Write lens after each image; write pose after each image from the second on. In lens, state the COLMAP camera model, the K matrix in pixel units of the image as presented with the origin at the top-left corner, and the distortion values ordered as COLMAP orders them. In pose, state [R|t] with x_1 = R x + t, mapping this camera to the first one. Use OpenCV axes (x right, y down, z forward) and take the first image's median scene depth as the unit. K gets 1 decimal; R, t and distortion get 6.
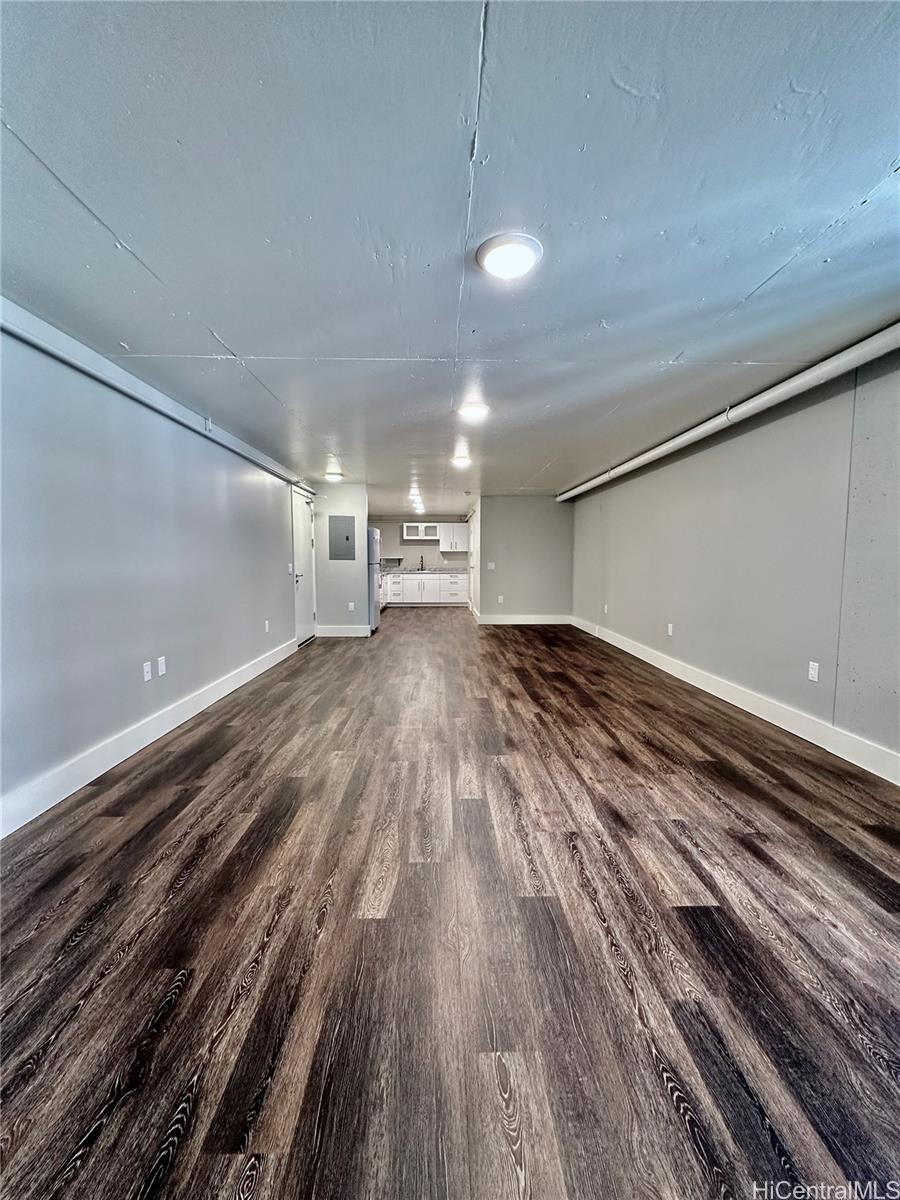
lens RADIAL K [[484.4, 0, 450.0], [0, 484.4, 600.0], [0, 0, 1]] dist [-0.000307, -0.000127]
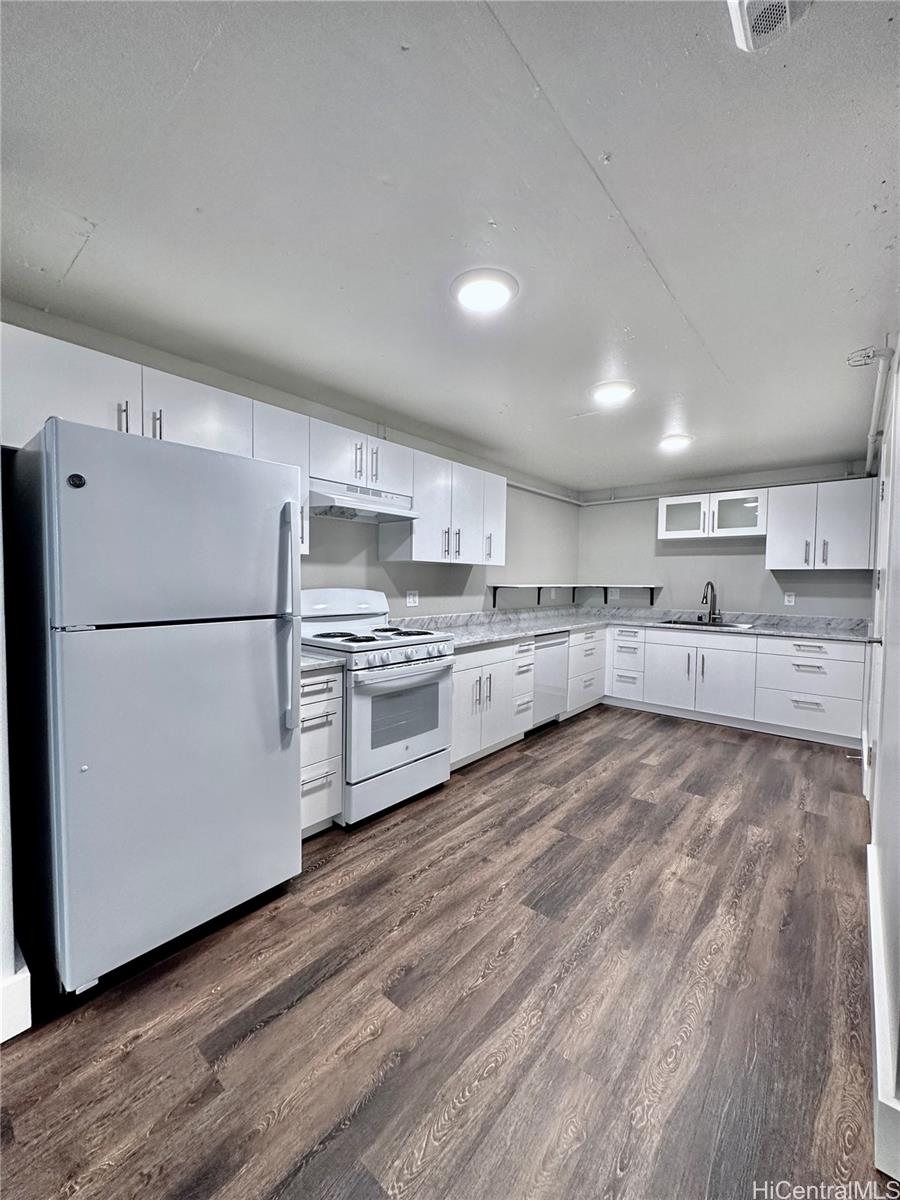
lens RADIAL K [[484.4, 0, 450.0], [0, 484.4, 600.0], [0, 0, 1]] dist [-0.000307, -0.000127]
pose [[0.615896, 0.044059, -0.786595, 0.282312], [-0.077584, 0.996974, -0.004905, -0.152566], [0.783998, 0.064048, 0.617450, 1.567109]]
